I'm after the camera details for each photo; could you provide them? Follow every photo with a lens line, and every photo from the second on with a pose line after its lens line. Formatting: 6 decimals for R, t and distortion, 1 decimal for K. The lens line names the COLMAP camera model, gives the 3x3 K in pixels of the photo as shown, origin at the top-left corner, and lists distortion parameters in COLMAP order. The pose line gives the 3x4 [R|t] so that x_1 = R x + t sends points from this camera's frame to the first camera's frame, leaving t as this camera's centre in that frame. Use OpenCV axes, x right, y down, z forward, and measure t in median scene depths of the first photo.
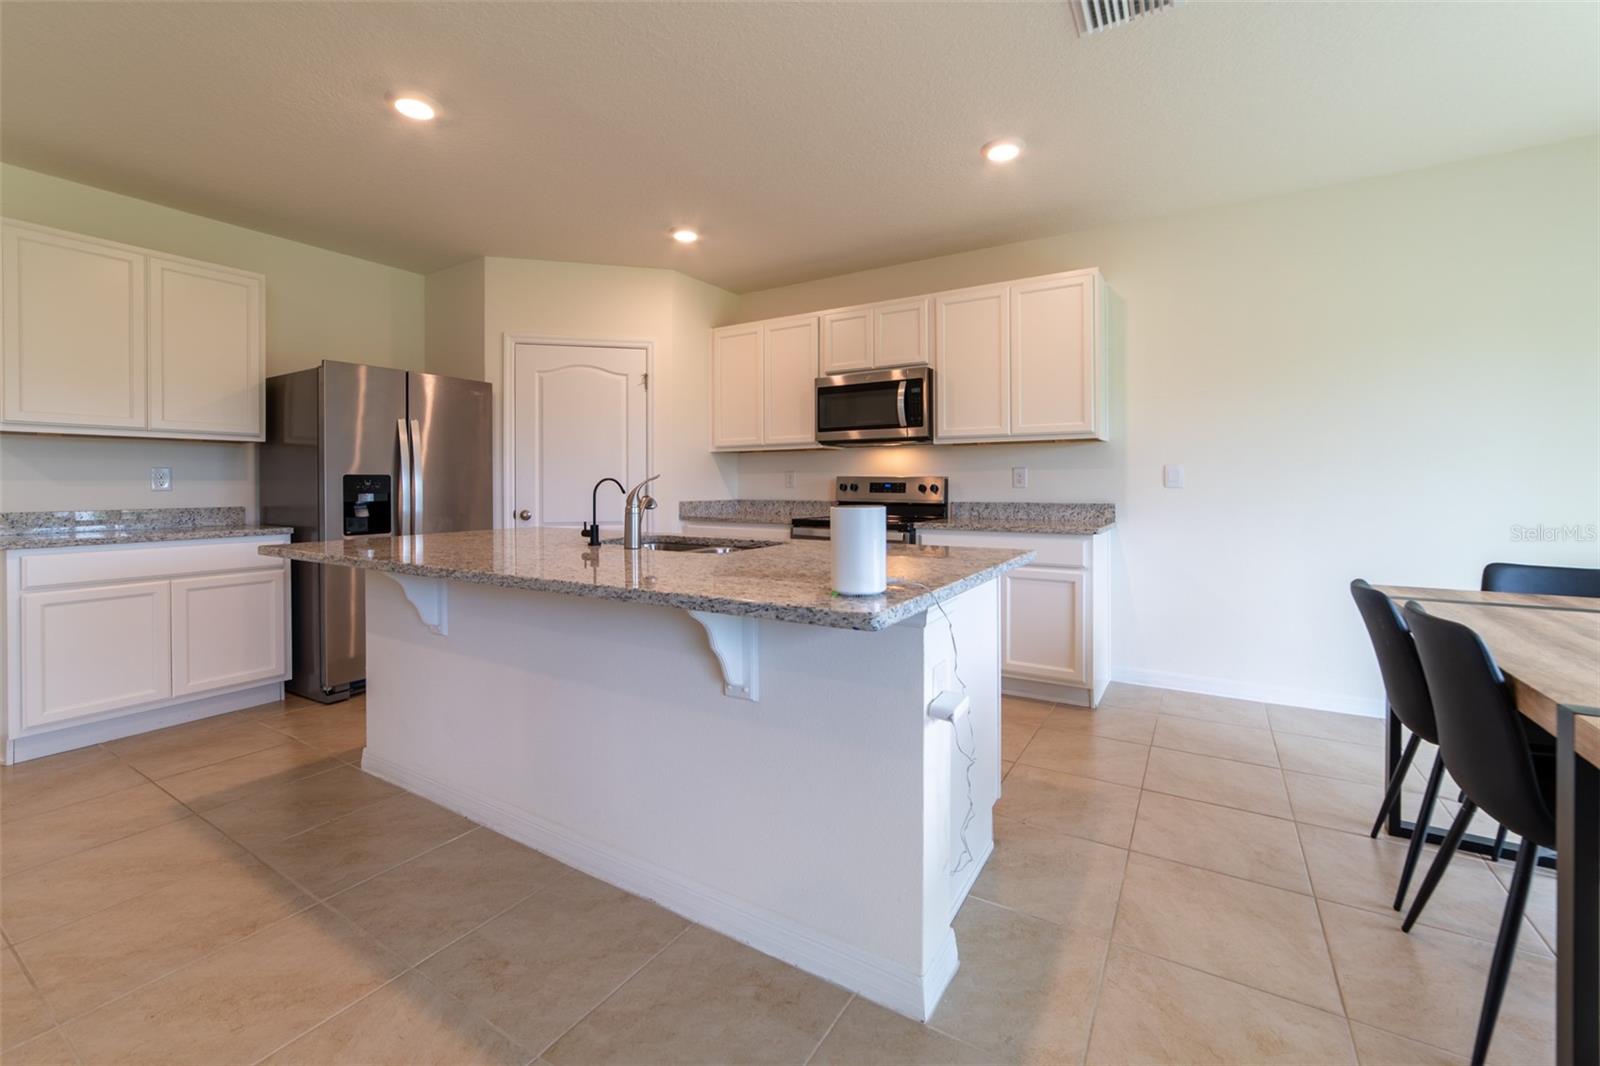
lens RADIAL K [[641.8, 0, 838.3], [0, 641.8, 498.2], [0, 0, 1]] dist [-0.013497, 0.004669]
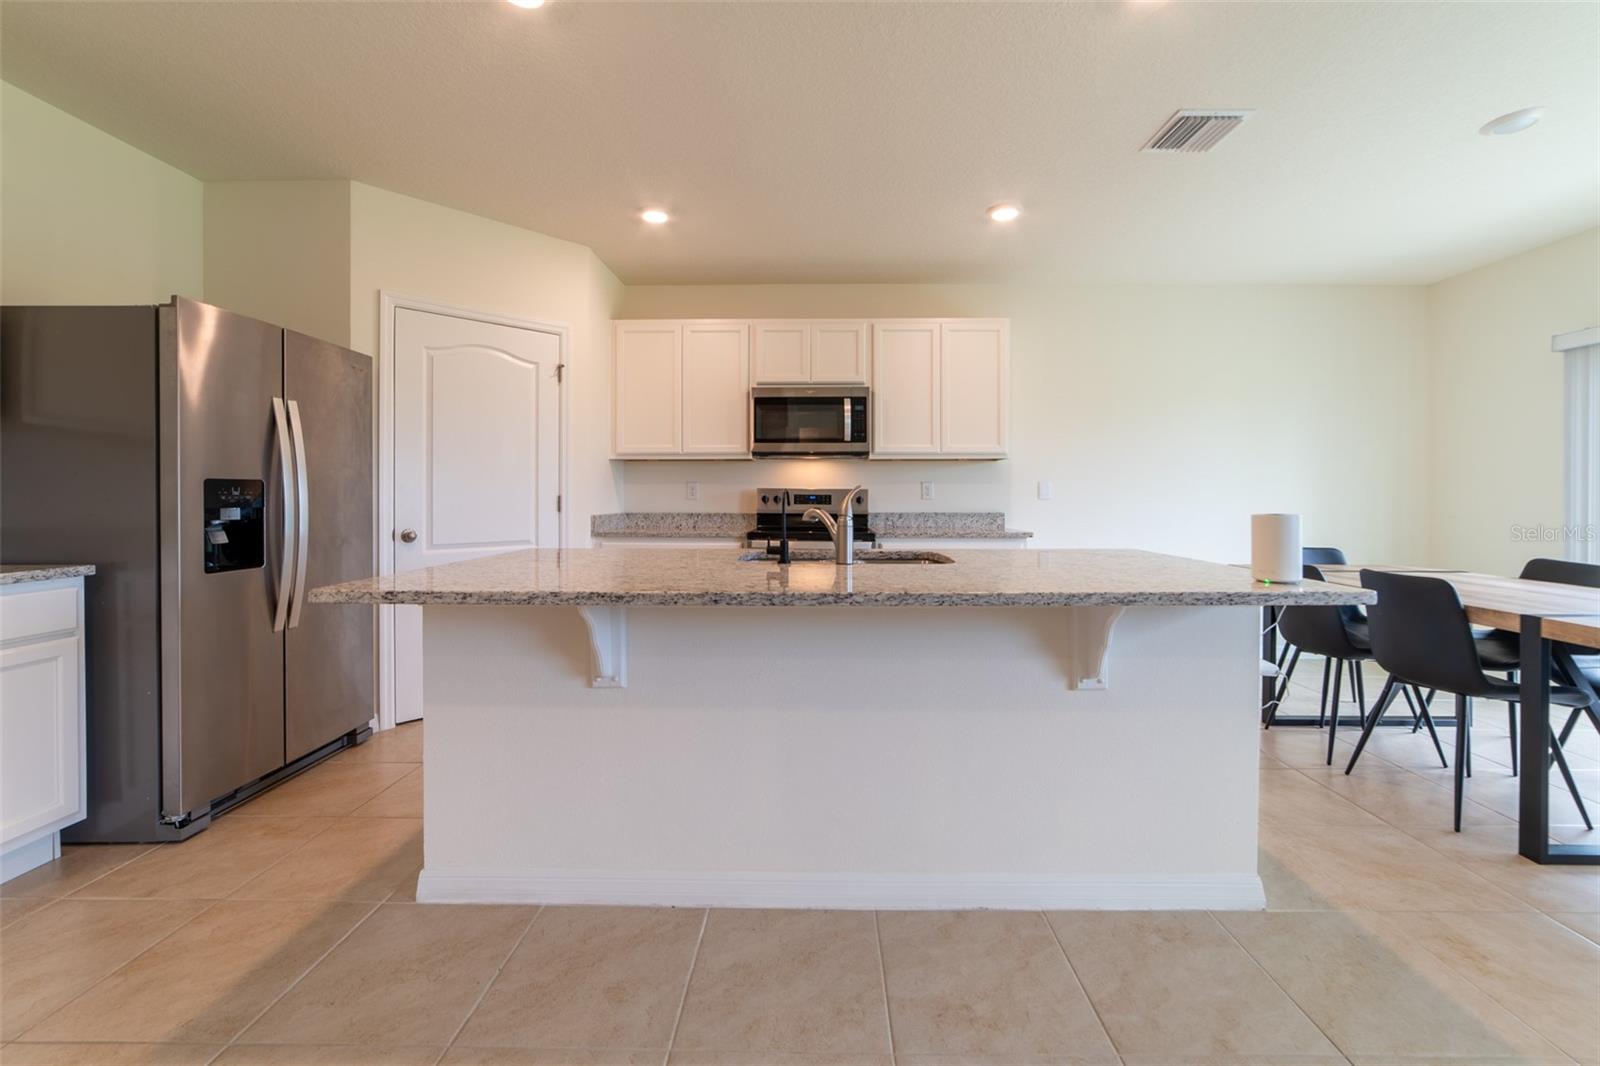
lens RADIAL K [[641.8, 0, 813.3], [0, 641.8, 500.7], [0, 0, 1]] dist [-0.013497, 0.004669]
pose [[0.867007, -0.000195, 0.498296, -0.499961], [0.007004, 0.999906, -0.011796, -0.002518], [-0.498246, 0.013717, 0.866927, 0.121232]]
